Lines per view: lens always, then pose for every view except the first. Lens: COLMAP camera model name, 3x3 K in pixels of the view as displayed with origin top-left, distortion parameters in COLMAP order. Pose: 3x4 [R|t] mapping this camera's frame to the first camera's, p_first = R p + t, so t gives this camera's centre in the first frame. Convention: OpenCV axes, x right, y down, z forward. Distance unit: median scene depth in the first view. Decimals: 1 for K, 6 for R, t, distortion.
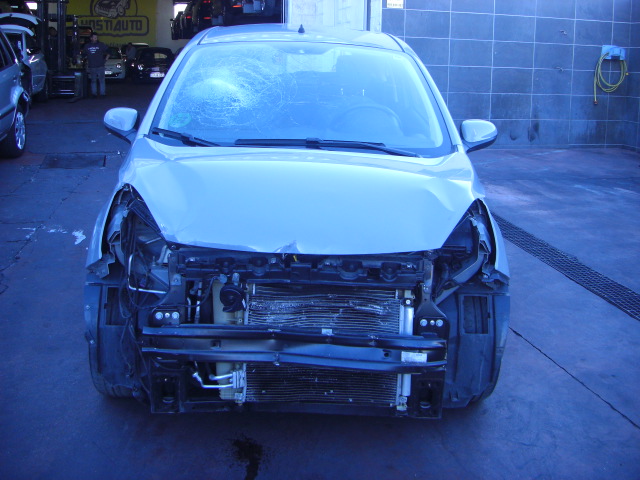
lens RADIAL K [[708.4, 0, 297.1], [0, 708.4, 200.2], [0, 0, 1]] dist [-0.128862, 0.000000]
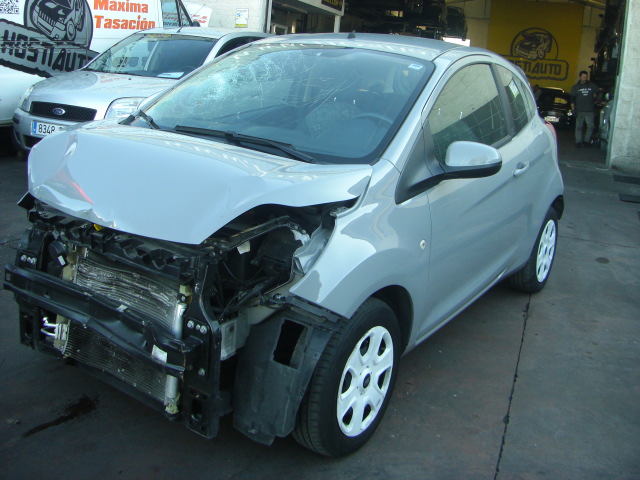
lens RADIAL K [[708.4, 0, 306.5], [0, 708.4, 210.5], [0, 0, 1]] dist [-0.128862, 0.000000]
pose [[0.817496, 0.163193, -0.552330, 0.778018], [-0.188900, 0.981940, 0.010539, -0.011218], [0.544074, 0.095720, 0.833559, 0.290495]]
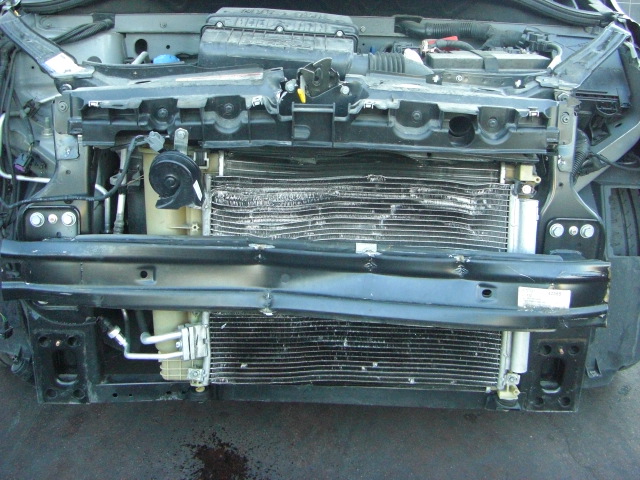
lens RADIAL K [[708.4, 0, 305.3], [0, 708.4, 194.5], [0, 0, 1]] dist [-0.128862, 0.000000]
pose [[0.999834, -0.006283, -0.017085, 0.007417], [0.007377, 0.997876, 0.064716, 0.112858], [0.016642, -0.064831, 0.997757, 0.488984]]
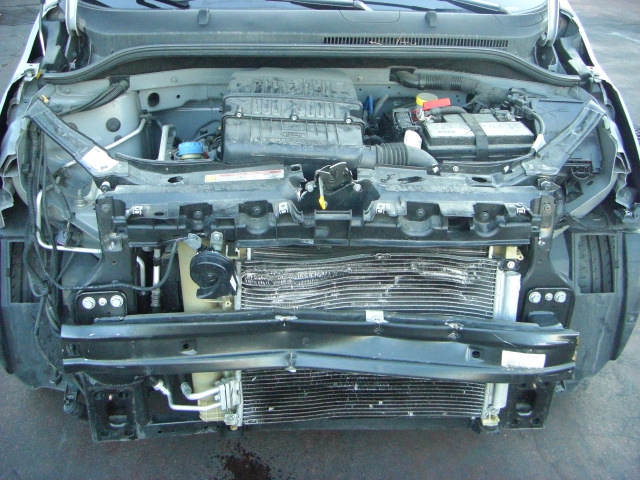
lens RADIAL K [[708.4, 0, 305.9], [0, 708.4, 197.9], [0, 0, 1]] dist [-0.128862, 0.000000]
pose [[0.999010, -0.029101, 0.033657, -0.032437], [0.021122, 0.975960, 0.216923, -0.040875], [-0.039160, -0.215997, 0.975608, 0.437122]]
